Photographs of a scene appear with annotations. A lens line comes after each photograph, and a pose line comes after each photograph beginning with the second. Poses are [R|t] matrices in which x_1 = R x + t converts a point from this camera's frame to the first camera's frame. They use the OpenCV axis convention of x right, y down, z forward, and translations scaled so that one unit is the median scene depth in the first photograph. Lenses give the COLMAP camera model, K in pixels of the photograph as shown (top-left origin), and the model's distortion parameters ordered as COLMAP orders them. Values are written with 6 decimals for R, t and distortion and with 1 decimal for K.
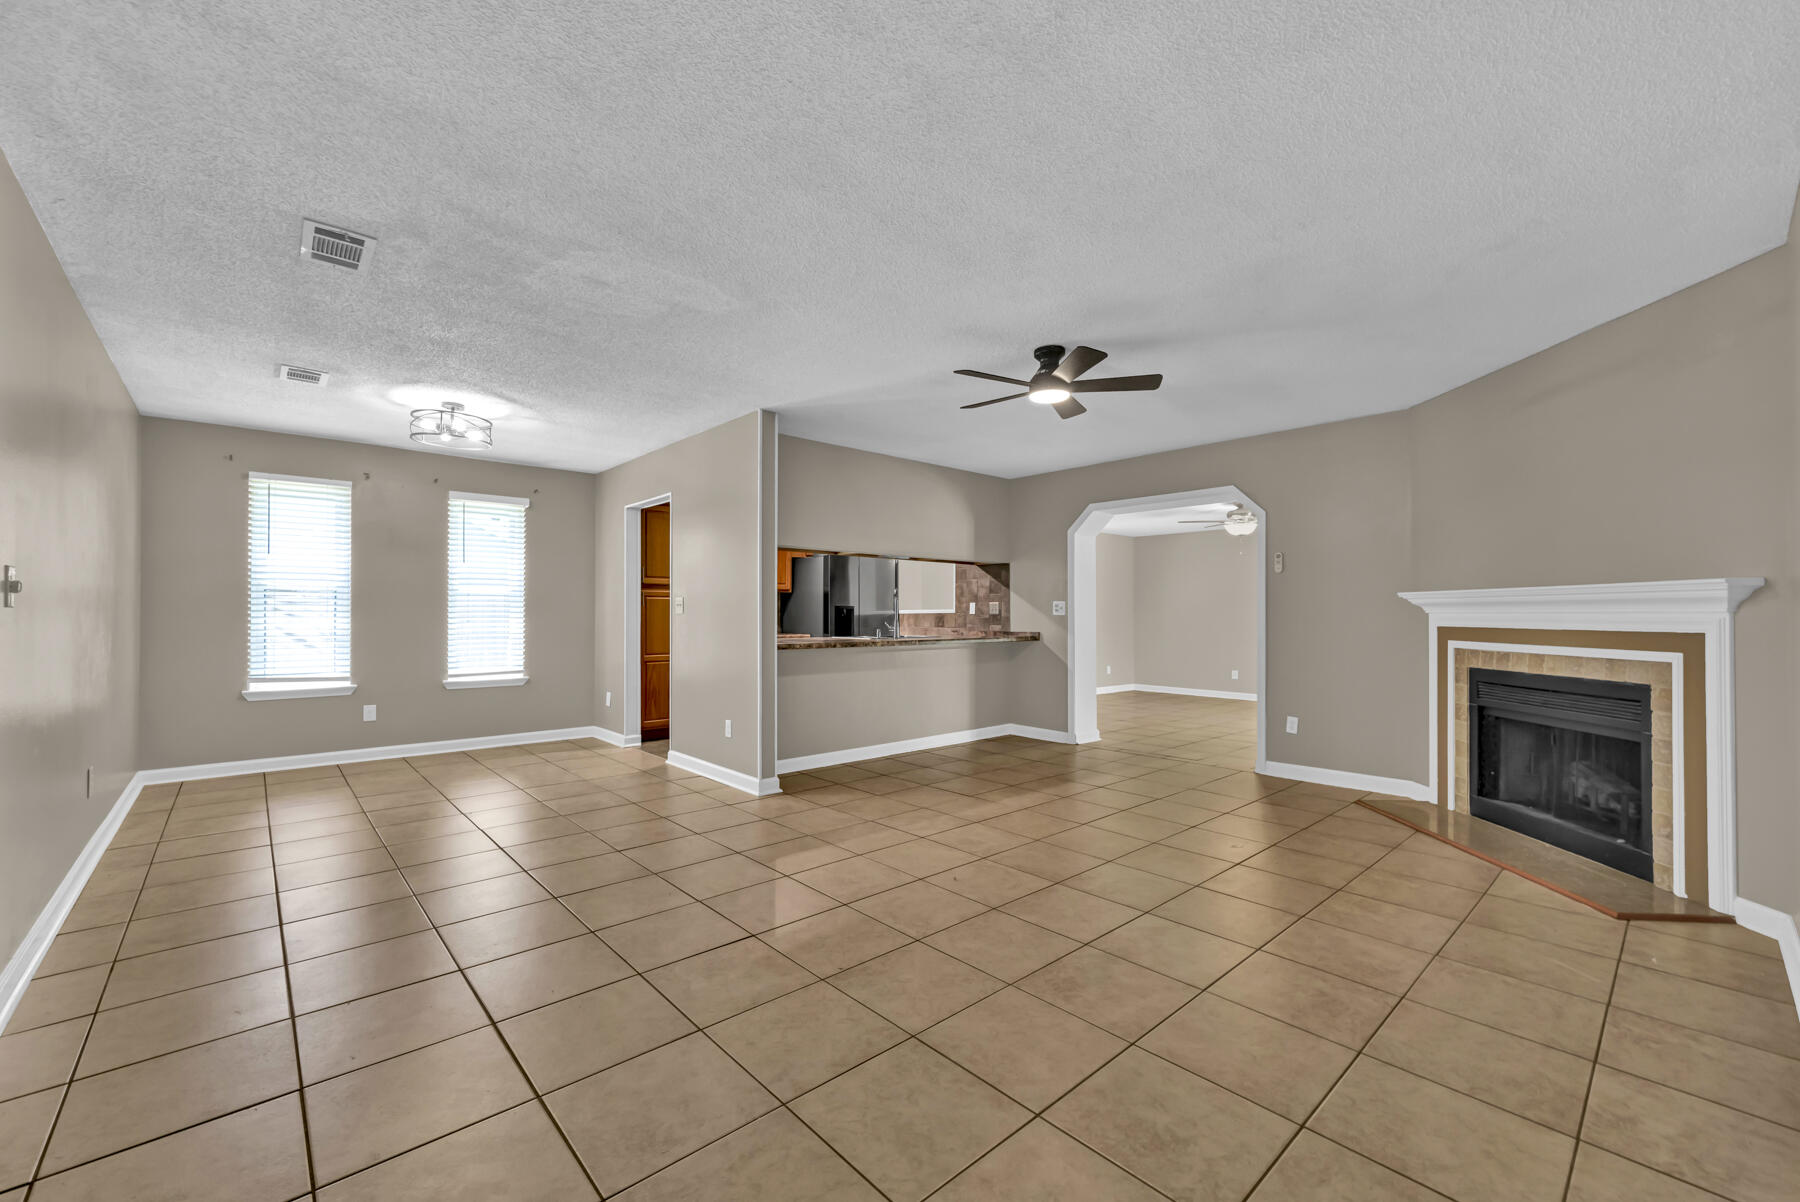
lens RADIAL K [[723.5, 0, 897.3], [0, 723.5, 605.6], [0, 0, 1]] dist [0.000479, -0.000253]
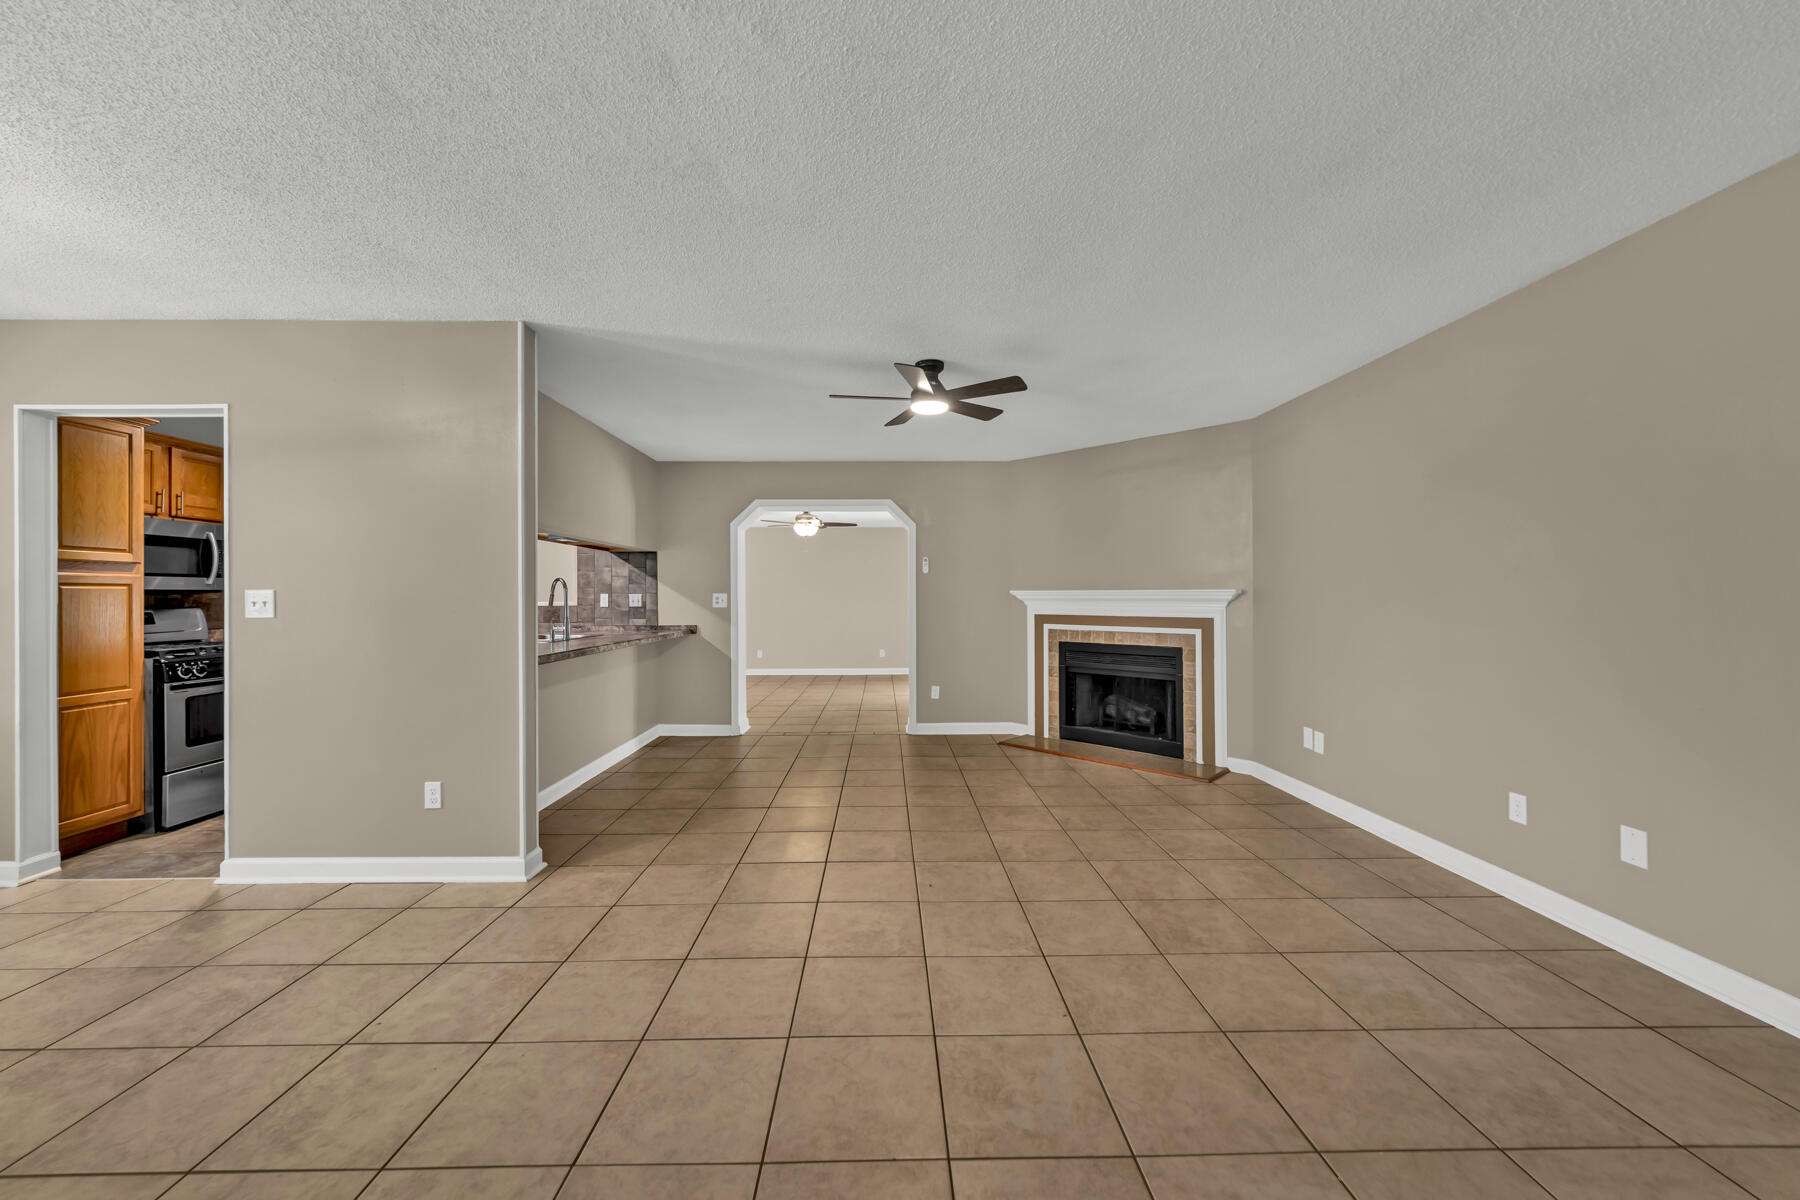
lens RADIAL K [[666.0, 0, 899.2], [0, 666.0, 596.4], [0, 0, 1]] dist [-0.000689, -0.000413]
pose [[0.656592, -0.003468, 0.754238, -0.439704], [-0.006390, 0.999928, 0.010160, -0.018807], [-0.754219, -0.011490, 0.656522, 0.315620]]
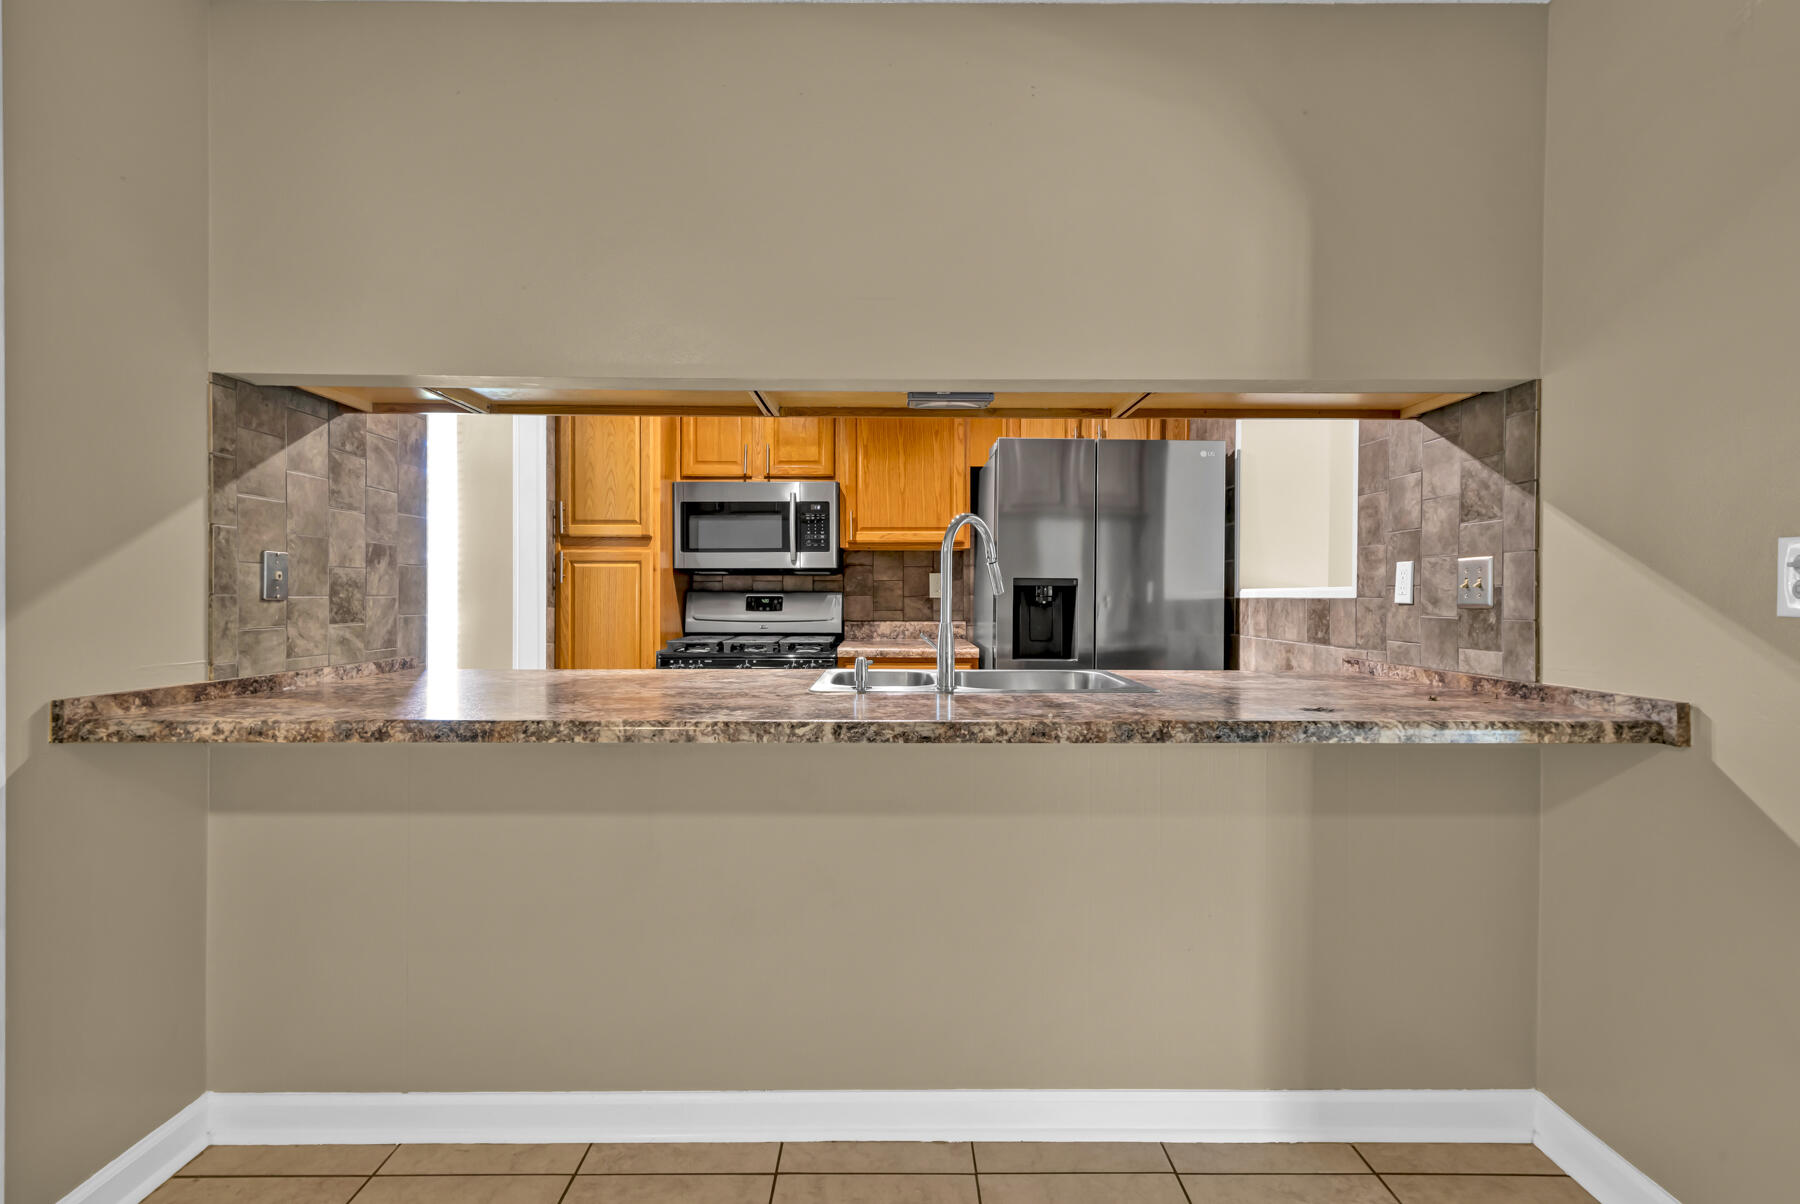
lens RADIAL K [[853.4, 0, 899.9], [0, 853.4, 601.4], [0, 0, 1]] dist [-0.001801, -0.000625]
pose [[0.743907, 0.006843, -0.668248, 0.284878], [0.010409, 0.999708, 0.021824, 0.003491], [0.668202, -0.023191, 0.743618, 1.031142]]
